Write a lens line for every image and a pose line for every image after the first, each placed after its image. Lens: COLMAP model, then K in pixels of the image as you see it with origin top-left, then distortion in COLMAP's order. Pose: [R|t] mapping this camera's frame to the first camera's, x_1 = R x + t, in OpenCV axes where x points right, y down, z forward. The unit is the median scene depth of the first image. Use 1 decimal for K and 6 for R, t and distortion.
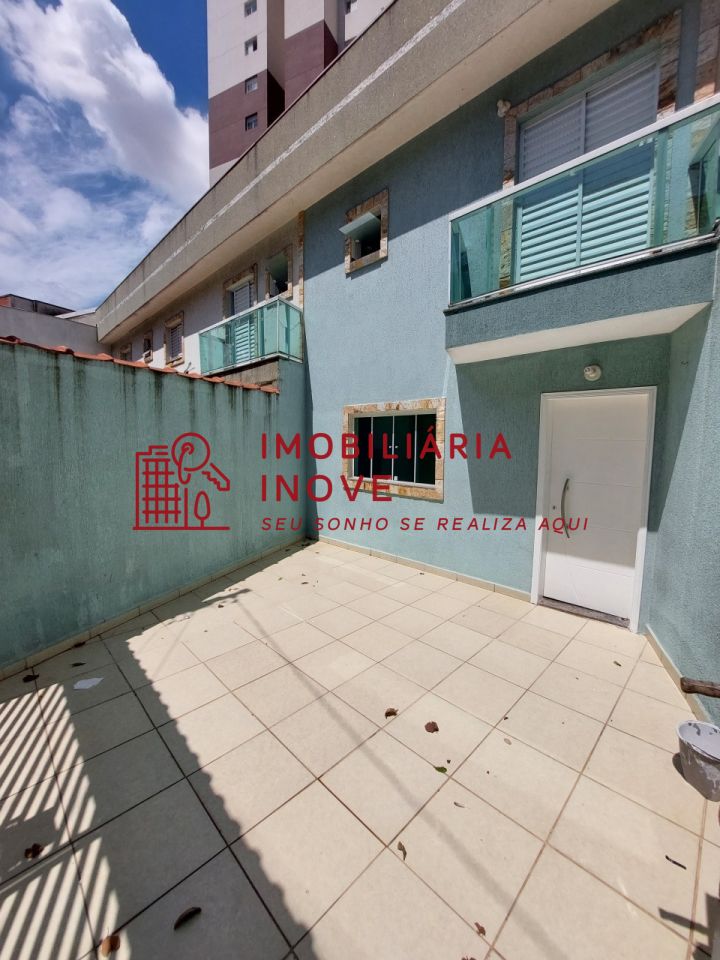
lens RADIAL K [[382.5, 0, 367.0], [0, 382.5, 475.1], [0, 0, 1]] dist [-0.009034, -0.000395]
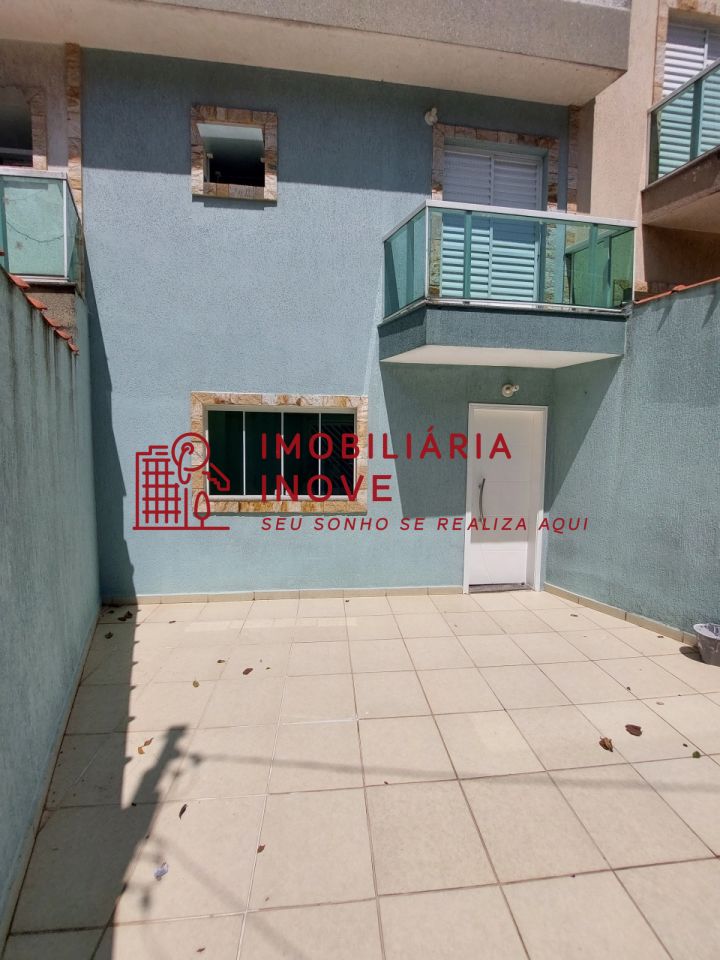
lens RADIAL K [[386.1, 0, 360.0], [0, 386.1, 480.0], [0, 0, 1]] dist [-0.012931, -0.000172]
pose [[0.635880, -0.058621, 0.769559, -0.532307], [0.061131, 0.997804, 0.025497, -0.033953], [-0.769363, 0.030831, 0.638067, 0.464837]]
